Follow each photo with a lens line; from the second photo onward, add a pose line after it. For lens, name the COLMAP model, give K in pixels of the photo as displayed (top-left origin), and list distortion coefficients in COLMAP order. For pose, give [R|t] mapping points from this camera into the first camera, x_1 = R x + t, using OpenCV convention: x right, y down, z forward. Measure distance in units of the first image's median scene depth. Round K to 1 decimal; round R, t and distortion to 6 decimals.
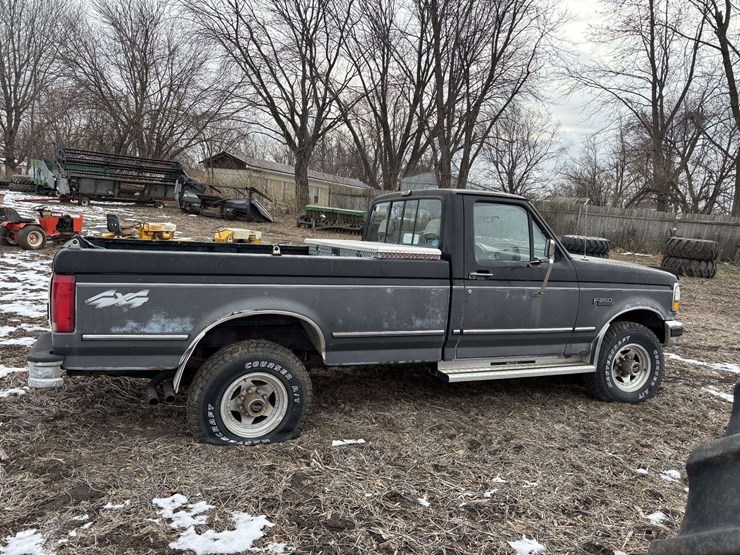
lens RADIAL K [[558.6, 0, 371.4], [0, 558.6, 264.9], [0, 0, 1]] dist [0.066688, -0.075766]
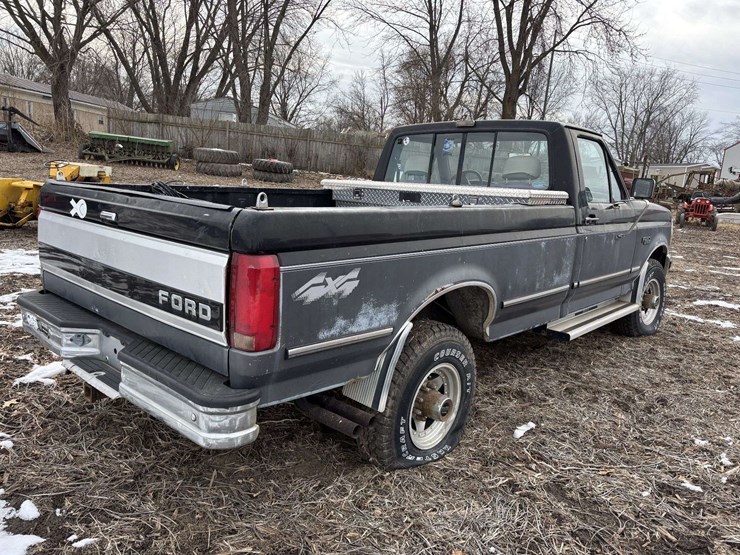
lens RADIAL K [[558.6, 0, 371.4], [0, 558.6, 264.9], [0, 0, 1]] dist [0.066688, -0.075766]
pose [[0.913413, -0.071390, 0.400725, -0.438795], [0.023687, 0.992153, 0.122762, -0.026266], [-0.406345, -0.102641, 0.907936, 0.279751]]
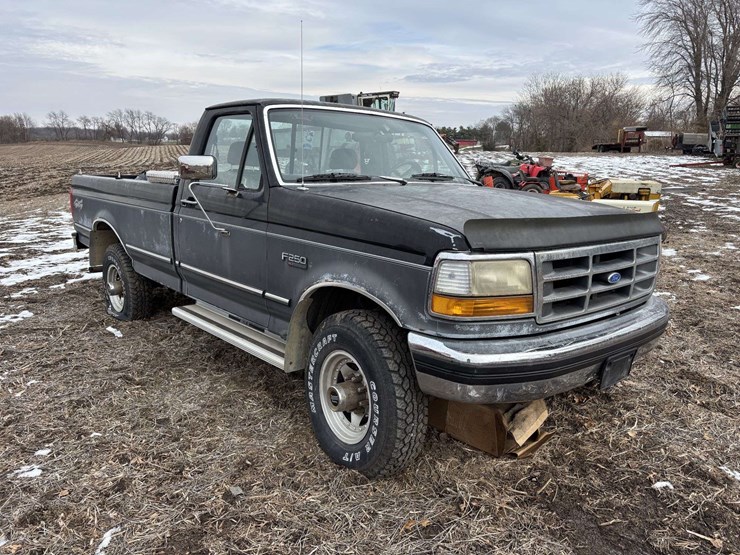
lens RADIAL K [[558.6, 0, 371.4], [0, 558.6, 264.9], [0, 0, 1]] dist [0.066688, -0.075766]
pose [[0.303613, 0.118044, -0.945455, 0.983278], [-0.073509, 0.992240, 0.100279, 0.005863], [0.949956, 0.039054, 0.309934, 0.889303]]
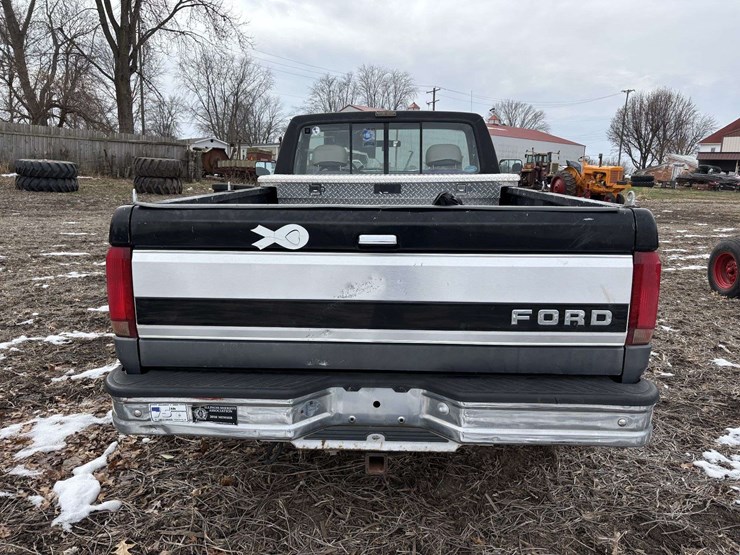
lens RADIAL K [[558.6, 0, 371.4], [0, 558.6, 264.9], [0, 0, 1]] dist [0.066688, -0.075766]
pose [[0.441722, -0.207281, 0.872878, -0.788989], [0.081223, 0.978188, 0.191185, -0.070463], [-0.893468, -0.013553, 0.448923, 0.645828]]
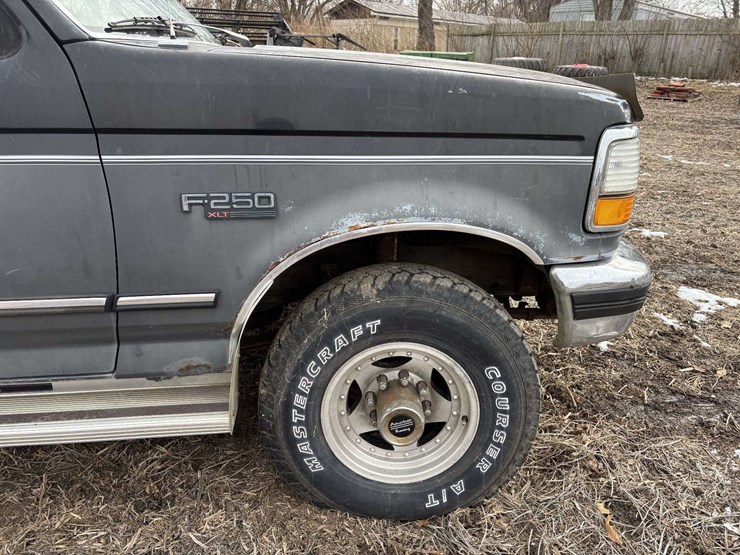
lens RADIAL K [[557.7, 0, 359.7], [0, 557.7, 275.8], [0, 0, 1]] dist [0.005395, -0.000445]
pose [[0.947103, 0.052145, -0.316666, 0.550748], [0.030765, 0.967416, 0.251316, 0.033149], [0.319453, -0.247764, 0.914638, 0.762446]]
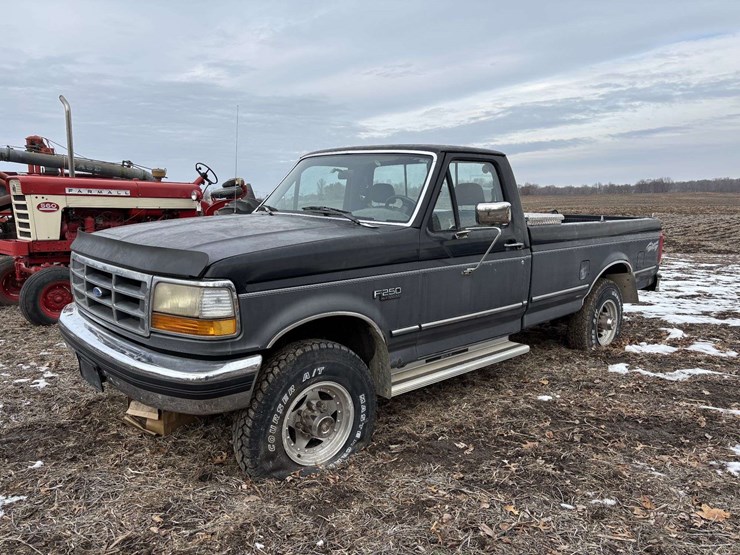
lens RADIAL K [[558.6, 0, 371.4], [0, 558.6, 264.9], [0, 0, 1]] dist [0.066688, -0.075766]
pose [[-0.941207, -0.024493, -0.336942, 0.479693], [-0.086164, 0.981787, 0.169322, -0.103203], [0.326658, 0.188399, -0.926175, 1.926923]]
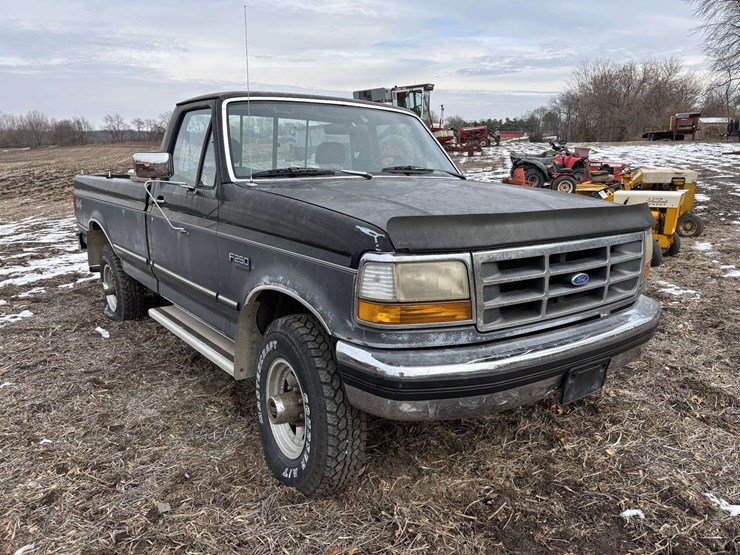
lens RADIAL K [[558.6, 0, 371.4], [0, 558.6, 264.9], [0, 0, 1]] dist [0.066688, -0.075766]
pose [[0.227720, 0.124307, -0.965760, 0.967835], [-0.058361, 0.991777, 0.113894, -0.001243], [0.971976, 0.030427, 0.233102, 0.990826]]
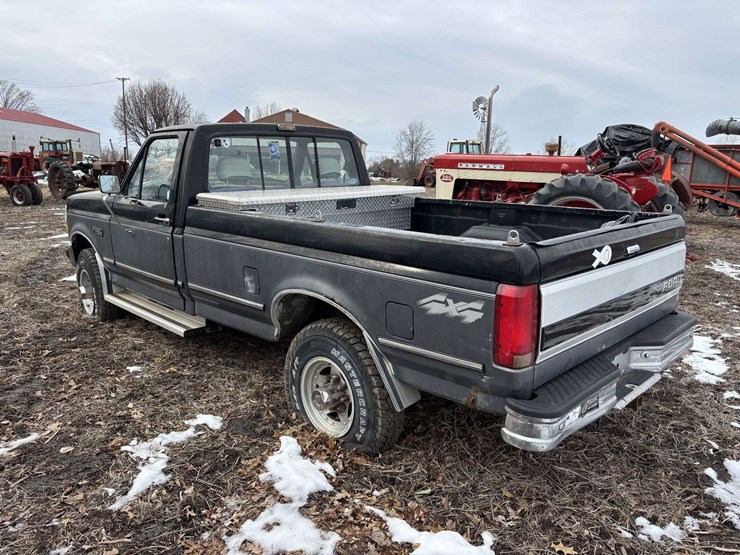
lens RADIAL K [[558.6, 0, 371.4], [0, 558.6, 264.9], [0, 0, 1]] dist [0.066688, -0.075766]
pose [[-0.365570, -0.232425, 0.901298, -0.856345], [0.035455, 0.964141, 0.263012, -0.153685], [-0.930108, 0.128105, -0.344220, 1.245454]]
